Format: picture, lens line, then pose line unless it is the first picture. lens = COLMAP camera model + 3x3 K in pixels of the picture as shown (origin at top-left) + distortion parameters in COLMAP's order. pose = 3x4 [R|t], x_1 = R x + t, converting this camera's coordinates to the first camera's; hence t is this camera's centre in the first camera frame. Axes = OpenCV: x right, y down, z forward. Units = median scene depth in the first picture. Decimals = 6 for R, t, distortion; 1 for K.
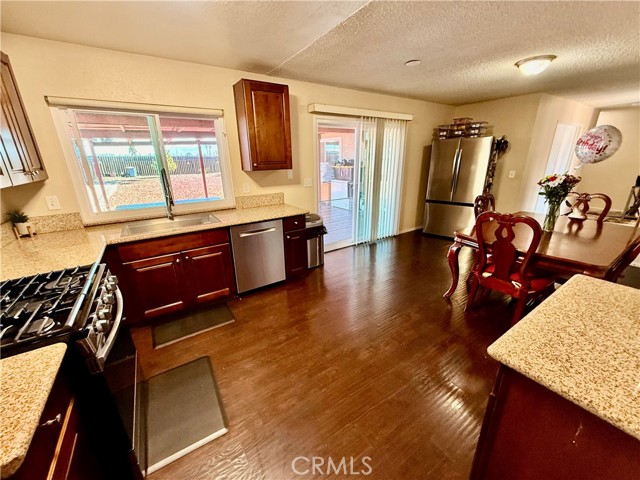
lens RADIAL K [[255.3, 0, 321.2], [0, 255.3, 238.9], [0, 0, 1]] dist [-0.000287, 0.000738]
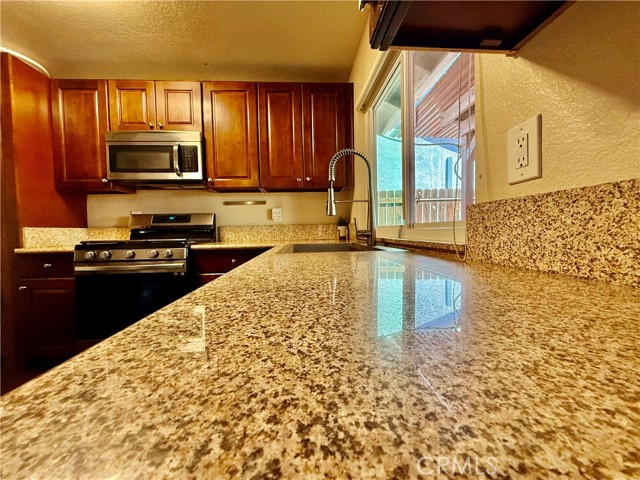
lens RADIAL K [[255.3, 0, 320.2], [0, 255.3, 239.1], [0, 0, 1]] dist [-0.000287, 0.000738]
pose [[-0.510208, 0.045304, -0.858857, -0.082695], [-0.251639, 0.947048, 0.199443, -0.137702], [0.822415, 0.317879, -0.471791, 0.959620]]
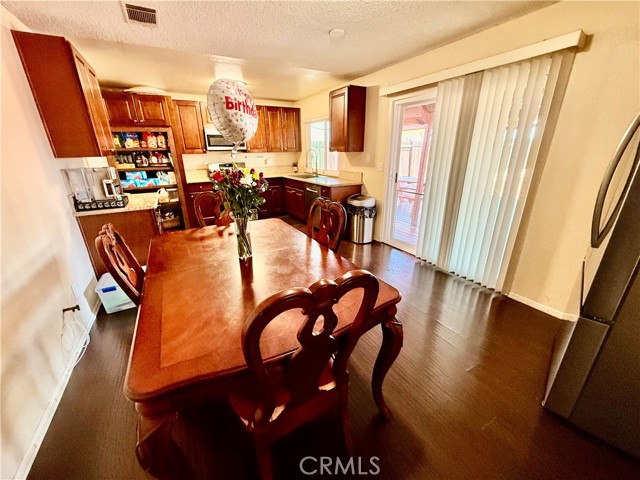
lens RADIAL K [[255.3, 0, 319.6], [0, 255.3, 239.0], [0, 0, 1]] dist [-0.000287, 0.000738]
pose [[-0.070894, 0.342027, -0.937012, 1.137835], [-0.304755, 0.887032, 0.346841, -0.270687], [0.949789, 0.310148, 0.041349, 0.899516]]
